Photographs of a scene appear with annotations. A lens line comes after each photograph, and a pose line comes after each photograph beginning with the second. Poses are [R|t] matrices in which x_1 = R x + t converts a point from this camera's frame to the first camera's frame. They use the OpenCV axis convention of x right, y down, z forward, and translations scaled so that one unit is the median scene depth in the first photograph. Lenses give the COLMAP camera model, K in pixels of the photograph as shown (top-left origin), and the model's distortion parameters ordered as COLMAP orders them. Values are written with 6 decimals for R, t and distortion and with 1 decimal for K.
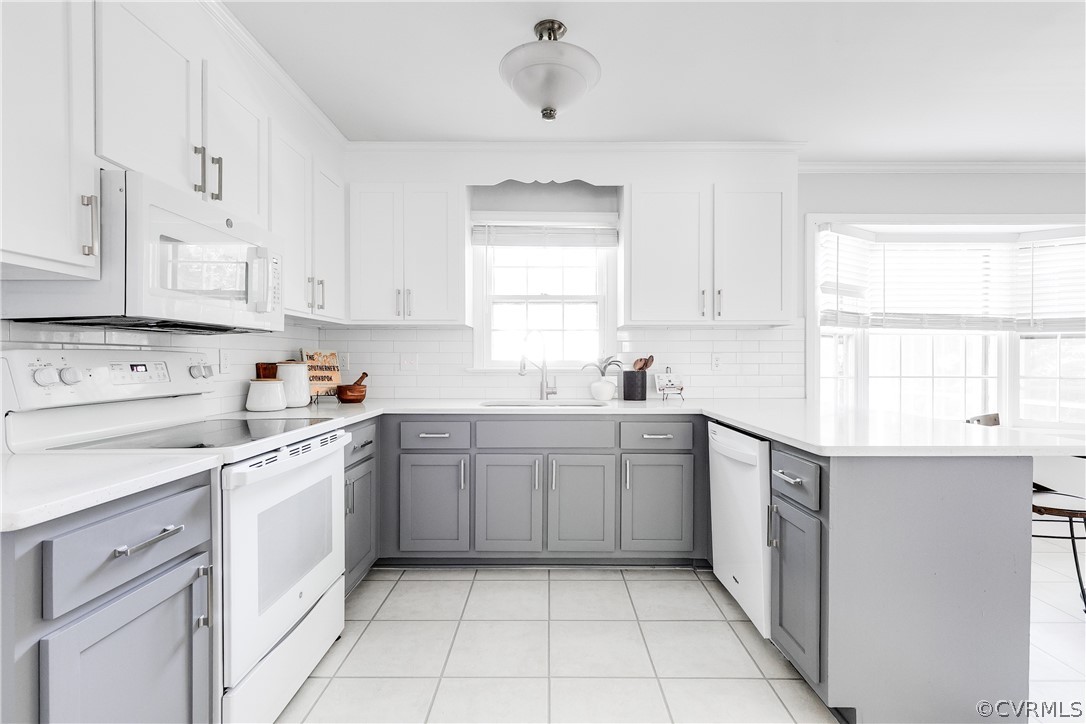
lens RADIAL K [[496.2, 0, 539.4], [0, 496.2, 365.3], [0, 0, 1]] dist [0.000651, -0.000469]
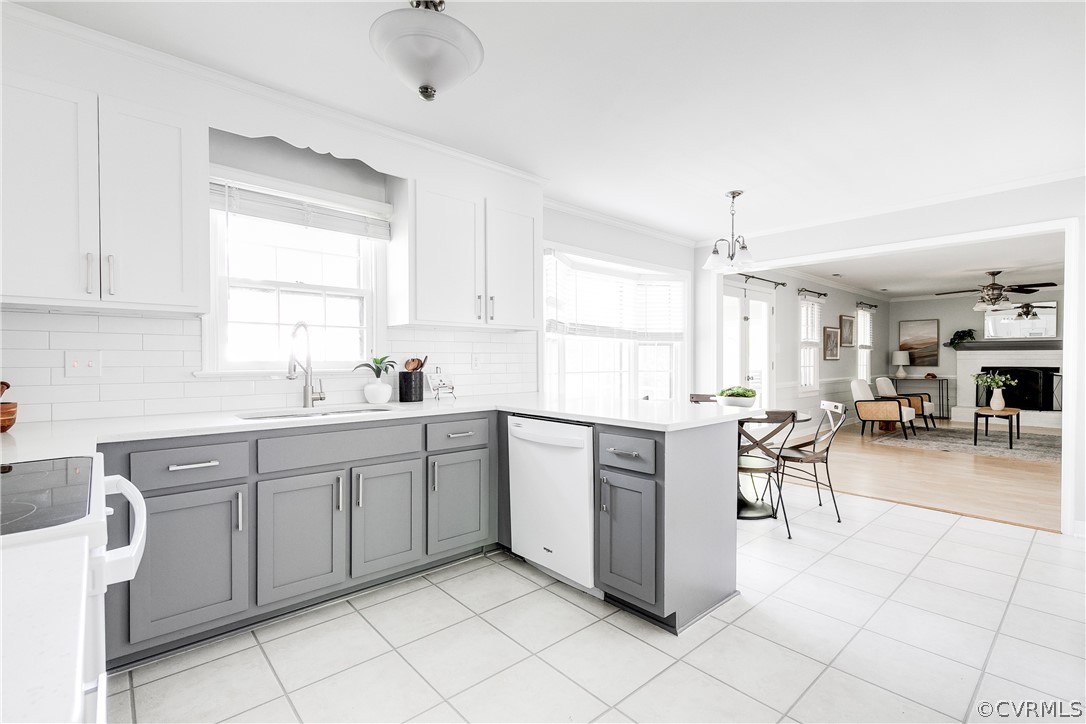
lens RADIAL K [[496.2, 0, 539.4], [0, 496.2, 365.3], [0, 0, 1]] dist [0.000651, -0.000469]
pose [[0.737693, -0.009272, 0.675073, -0.282726], [0.006714, 0.999957, 0.006397, -0.005293], [-0.675103, -0.000186, 0.737723, 0.112015]]
